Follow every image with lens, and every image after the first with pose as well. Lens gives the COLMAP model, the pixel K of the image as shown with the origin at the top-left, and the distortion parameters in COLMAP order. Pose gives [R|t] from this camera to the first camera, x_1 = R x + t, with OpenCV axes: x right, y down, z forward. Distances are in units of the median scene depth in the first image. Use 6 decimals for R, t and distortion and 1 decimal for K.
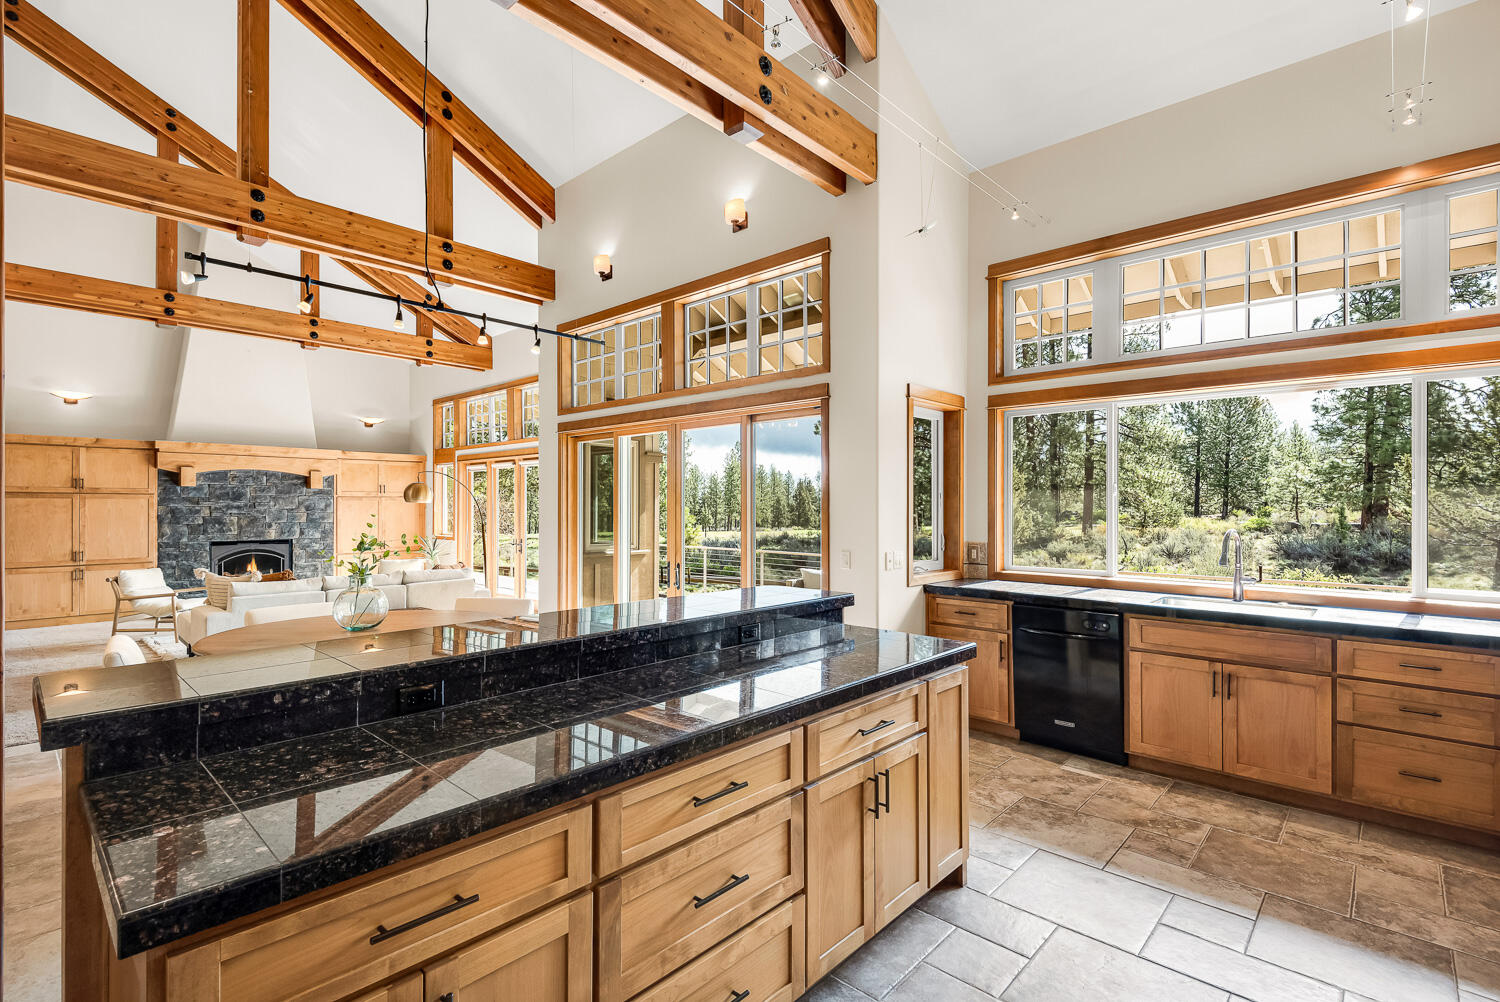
lens RADIAL K [[706.4, 0, 755.4], [0, 706.4, 504.9], [0, 0, 1]] dist [0.020545, -0.013736]
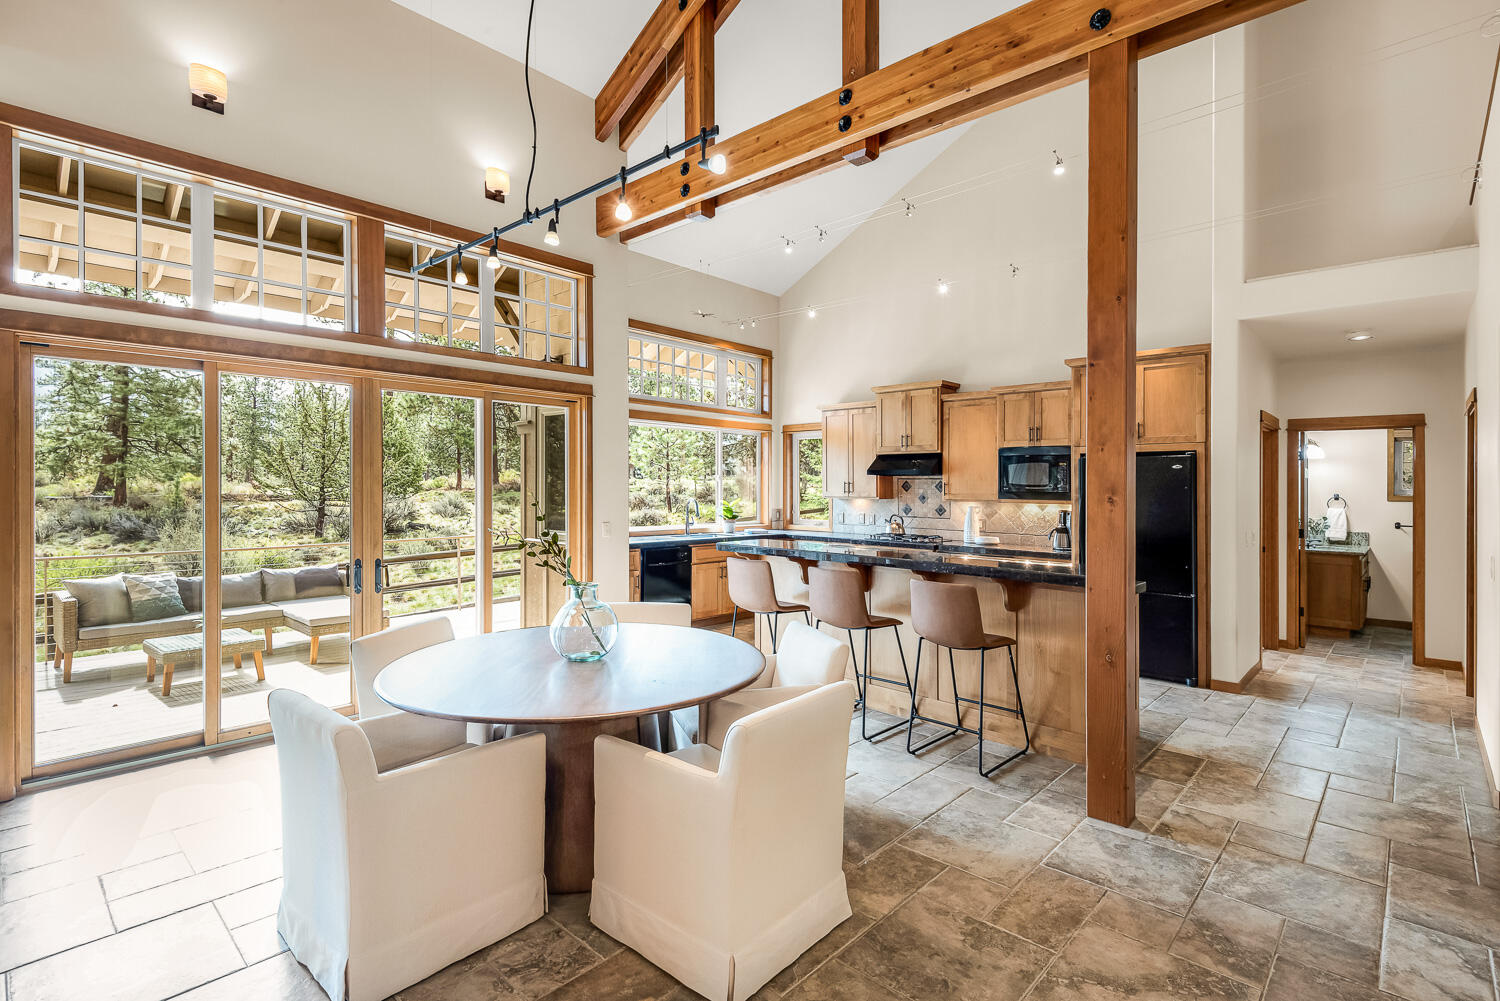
lens RADIAL K [[706.4, 0, 744.1], [0, 706.4, 486.7], [0, 0, 1]] dist [0.020545, -0.013736]
pose [[0.007770, -0.001750, 0.999968, -0.558175], [-0.009671, 0.999952, 0.001825, -0.000372], [-0.999923, -0.009685, 0.007753, 0.363583]]
